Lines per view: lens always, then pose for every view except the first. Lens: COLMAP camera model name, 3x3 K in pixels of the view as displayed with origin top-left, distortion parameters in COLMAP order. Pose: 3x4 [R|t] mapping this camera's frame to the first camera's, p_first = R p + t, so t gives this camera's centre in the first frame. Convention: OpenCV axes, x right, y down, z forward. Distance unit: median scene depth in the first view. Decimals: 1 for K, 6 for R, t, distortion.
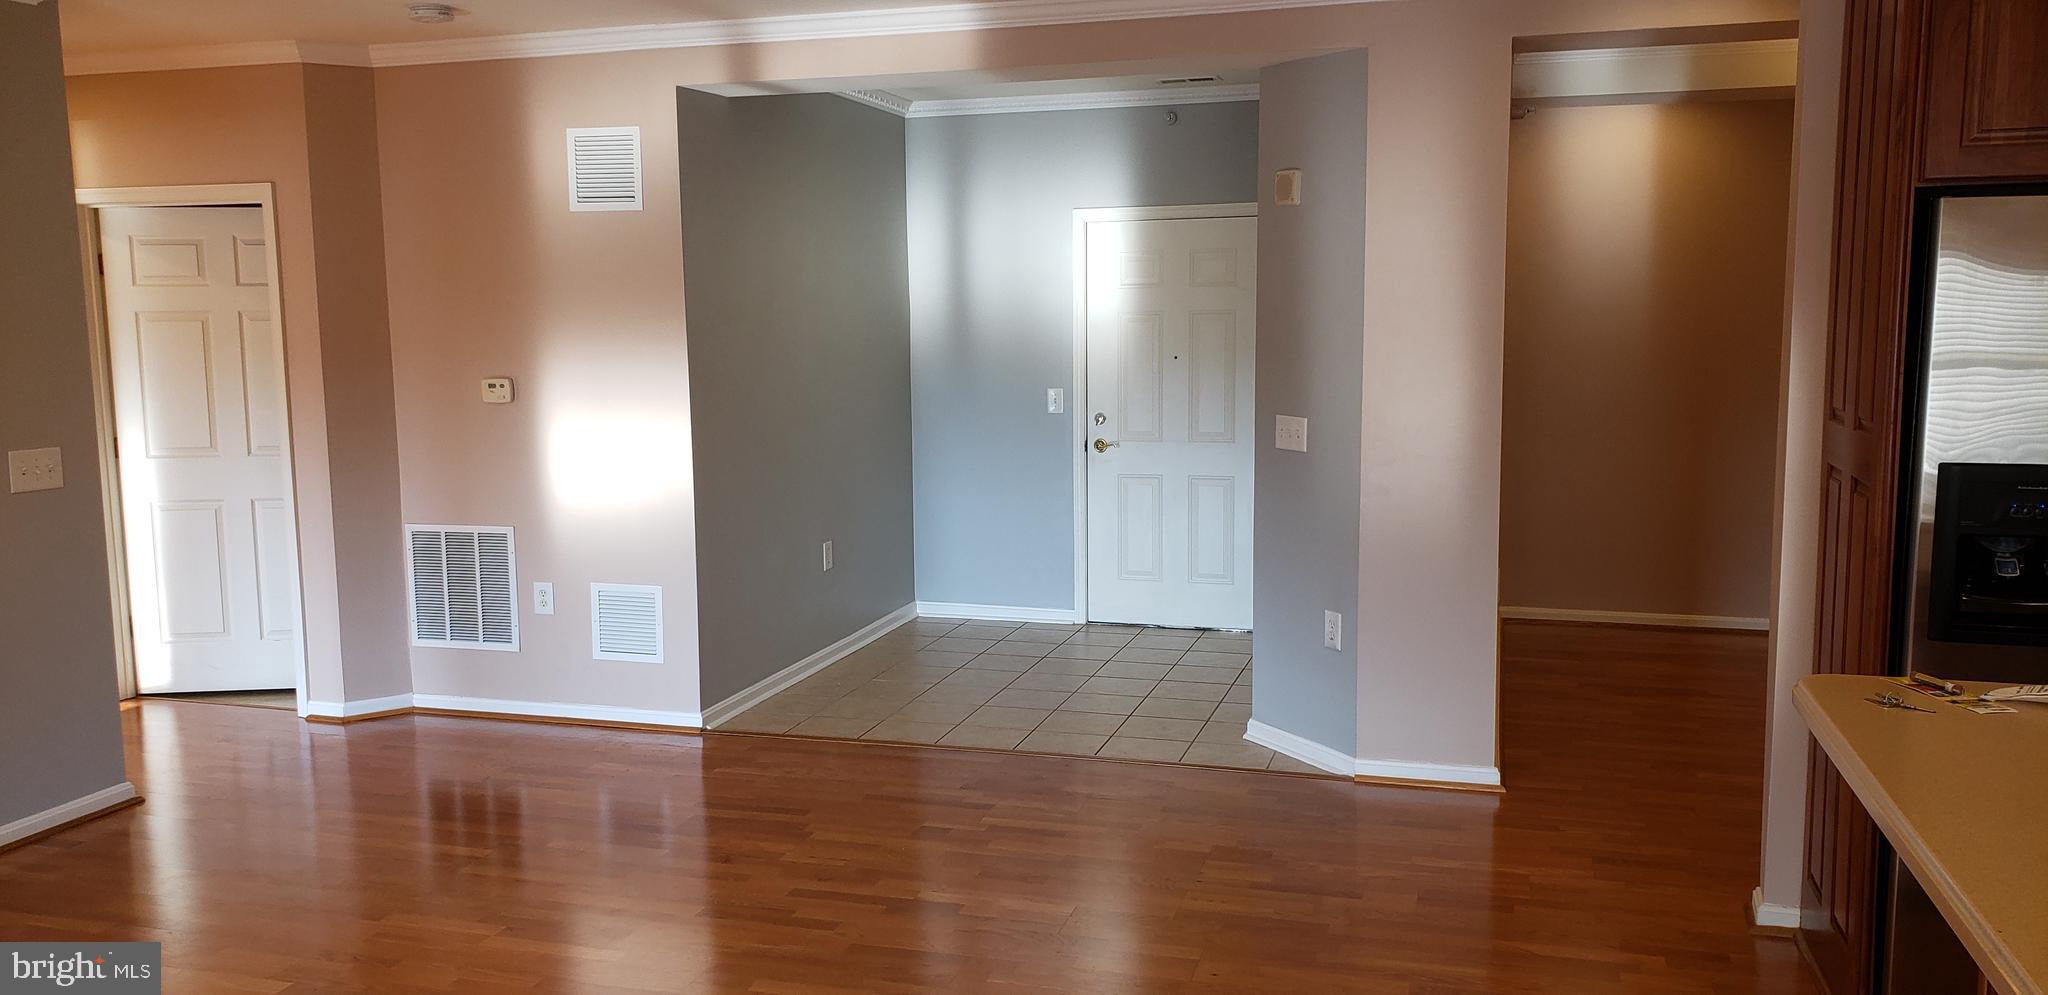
lens RADIAL K [[1575.7, 0, 1003.3], [0, 1575.7, 503.9], [0, 0, 1]] dist [0.084306, -0.147115]
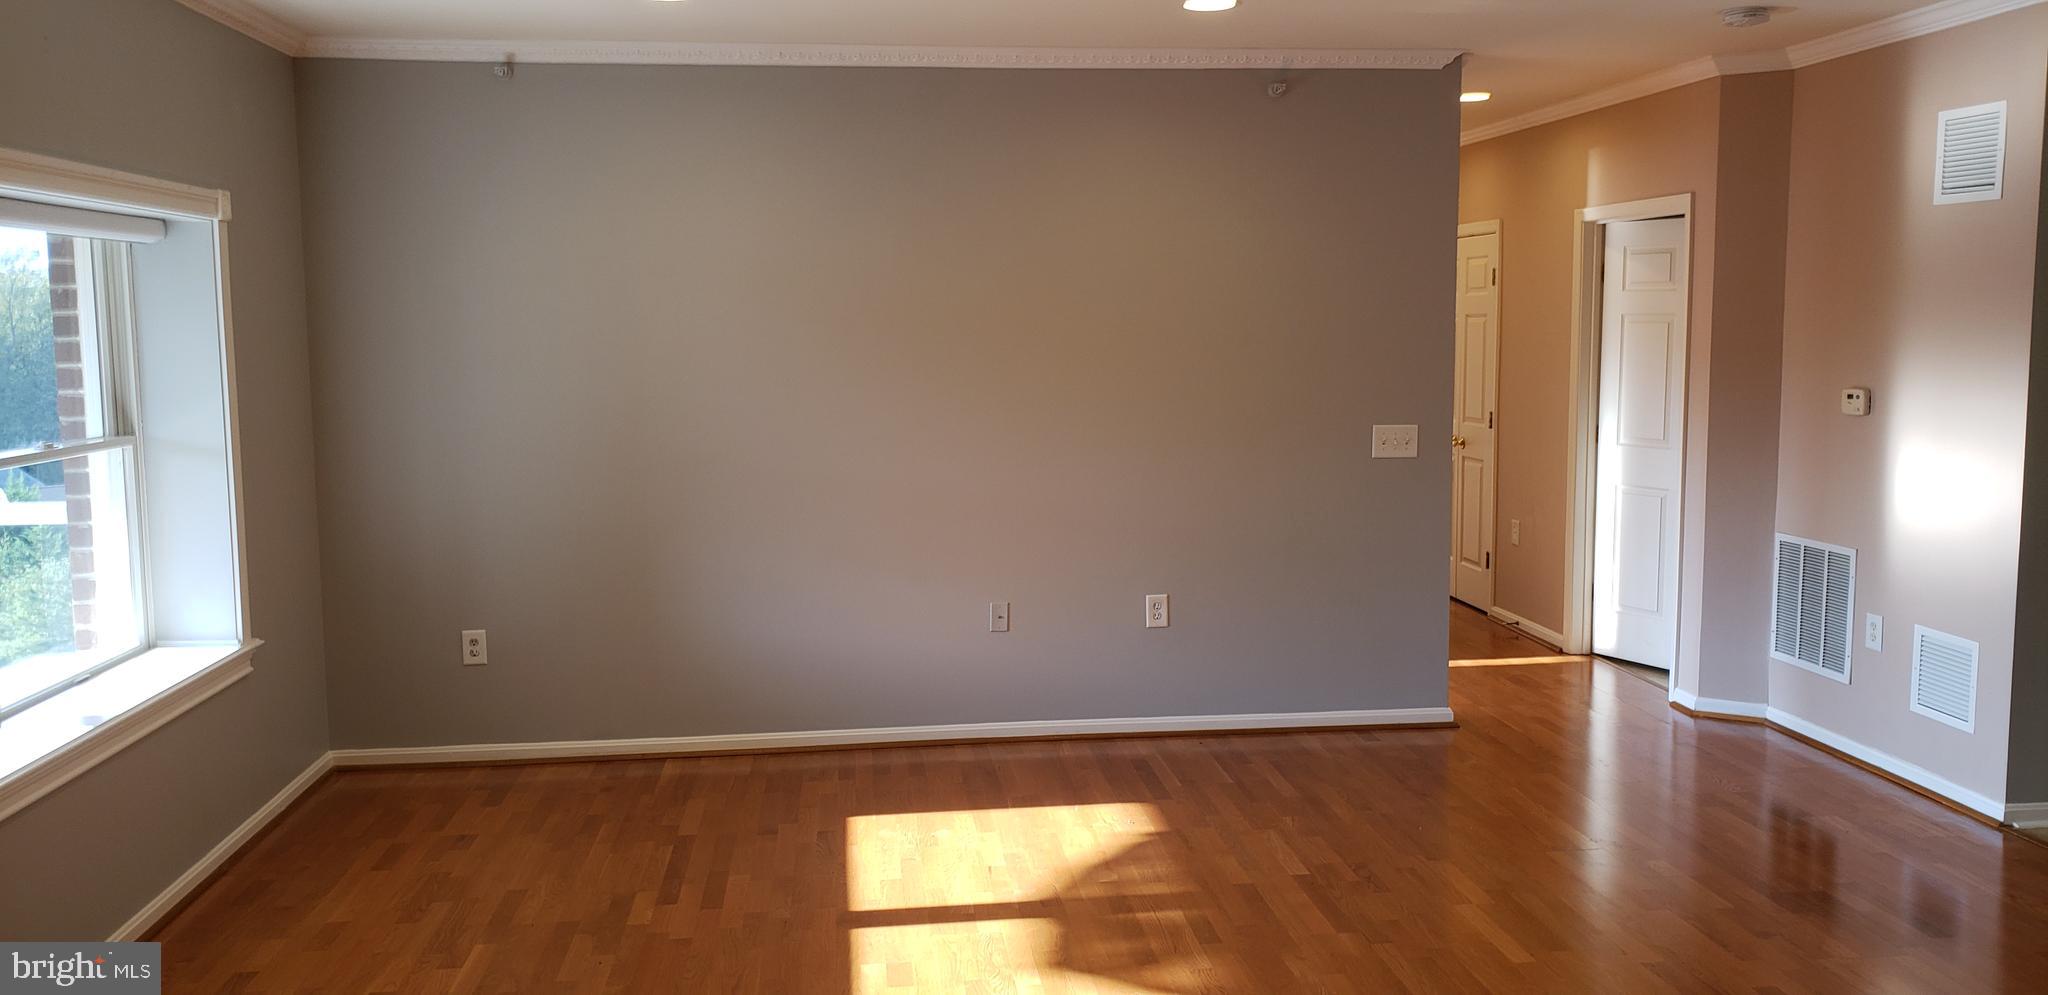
lens RADIAL K [[1581.2, 0, 1028.4], [0, 1581.2, 488.4], [0, 0, 1]] dist [0.031209, 0.004551]
pose [[0.421897, 0.108718, -0.900102, 0.319379], [-0.113692, 0.991292, 0.066443, -0.027730], [0.899487, 0.074302, 0.430583, 0.164294]]
